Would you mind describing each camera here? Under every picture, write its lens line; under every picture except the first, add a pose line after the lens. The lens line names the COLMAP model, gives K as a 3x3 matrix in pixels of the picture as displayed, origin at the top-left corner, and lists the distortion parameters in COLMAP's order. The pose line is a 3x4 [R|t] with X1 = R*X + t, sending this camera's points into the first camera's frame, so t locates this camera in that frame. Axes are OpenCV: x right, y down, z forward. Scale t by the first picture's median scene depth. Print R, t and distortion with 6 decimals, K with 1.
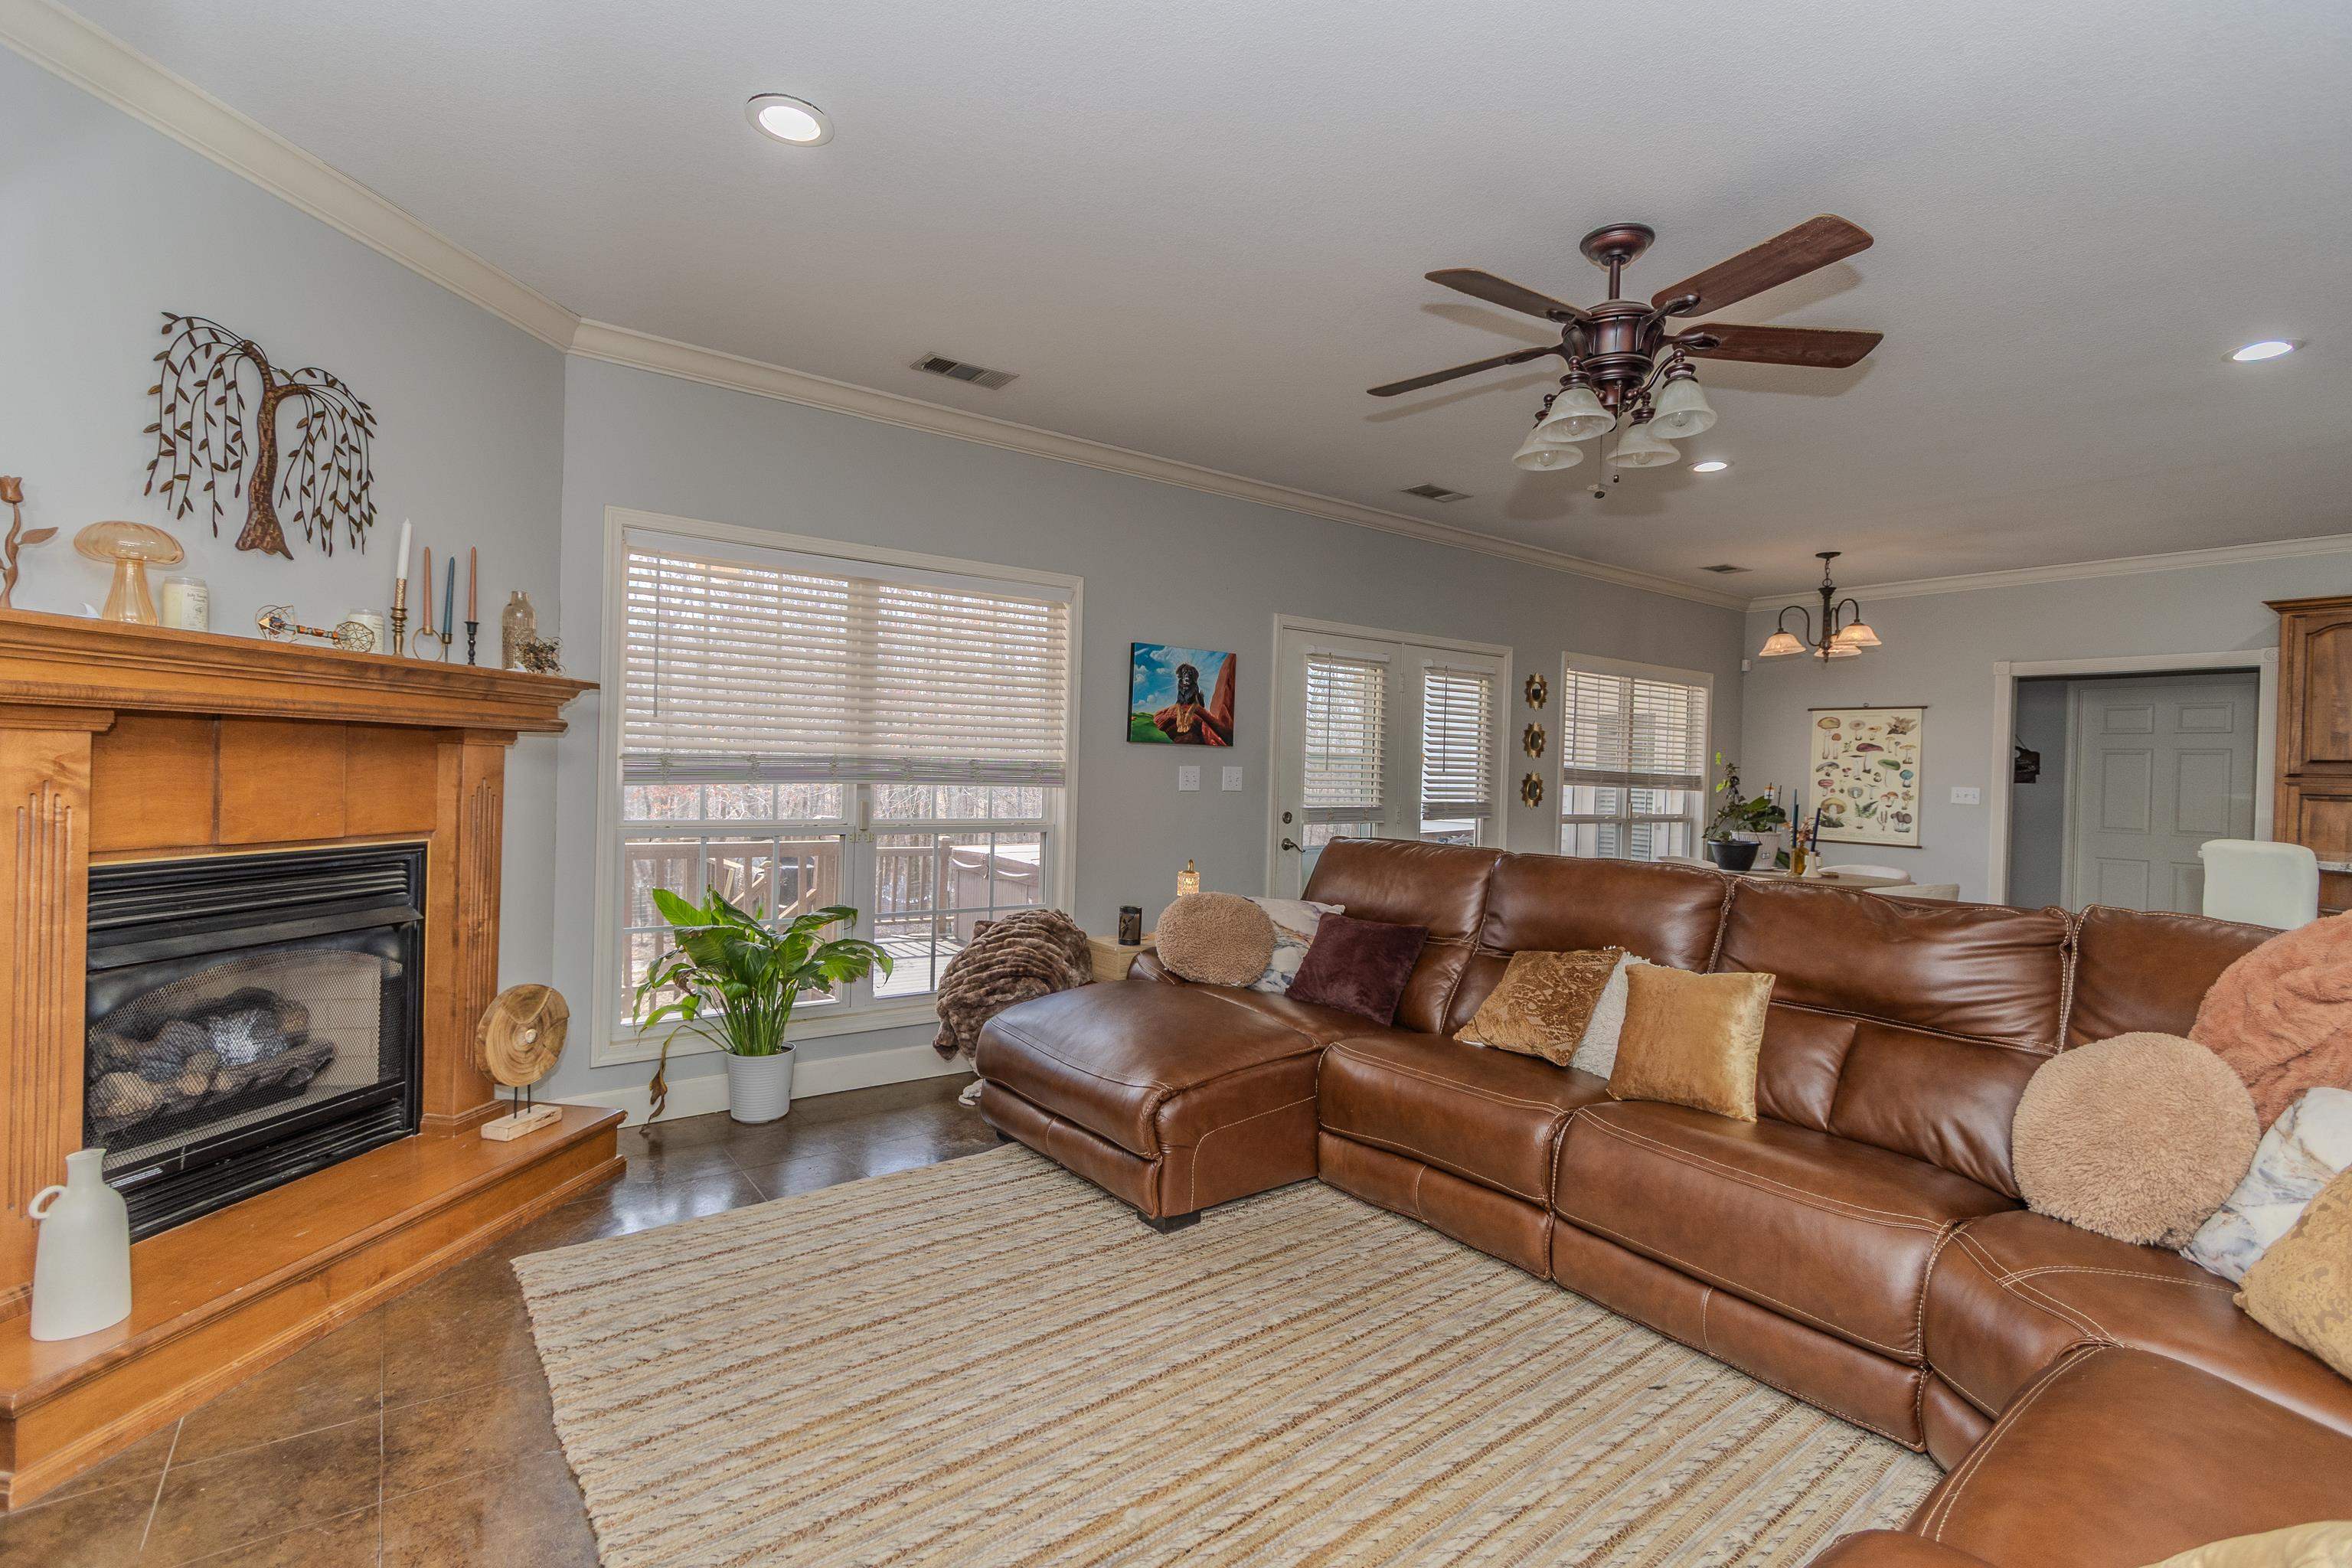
lens RADIAL K [[1073.9, 0, 1180.1], [0, 1073.9, 768.8], [0, 0, 1]] dist [-0.000817, -0.000195]
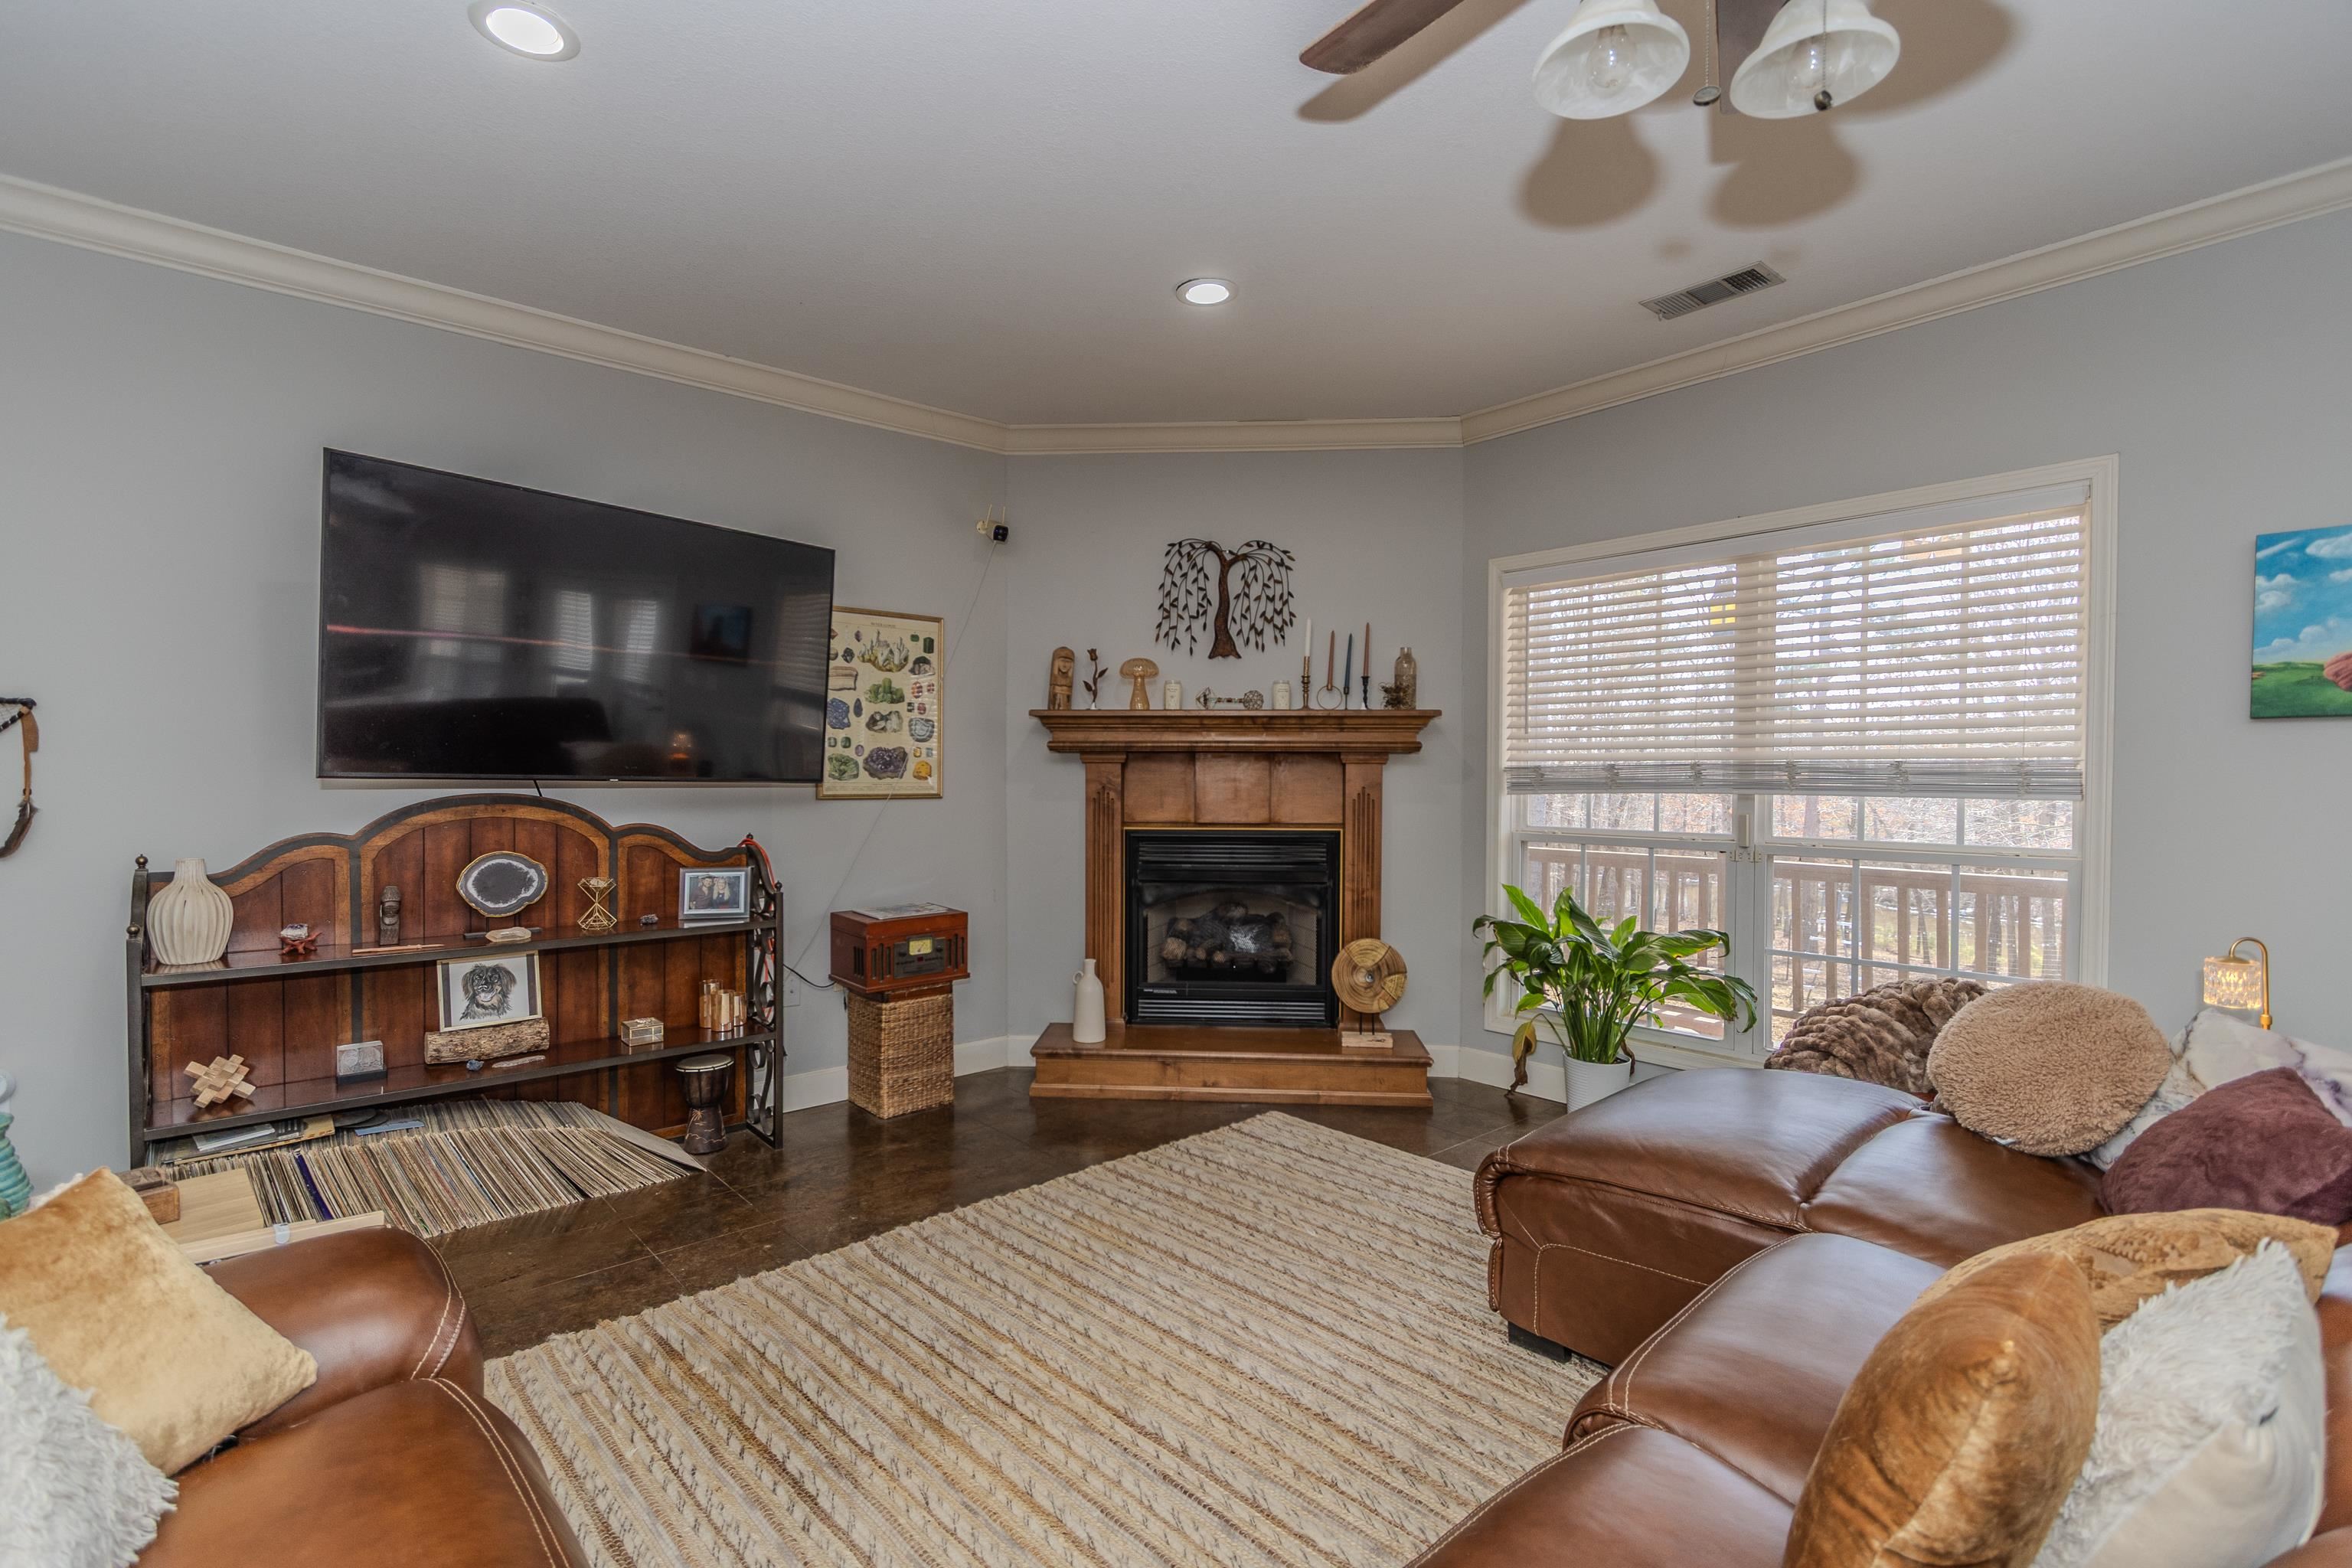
lens RADIAL K [[1113.2, 0, 1176.0], [0, 1113.2, 784.0], [0, 0, 1]] dist [0.038233, -0.000051]
pose [[0.062304, -0.012646, -0.997977, 0.875513], [0.000130, 0.999920, -0.012662, 0.025544], [0.998057, 0.000659, 0.062300, 0.741259]]
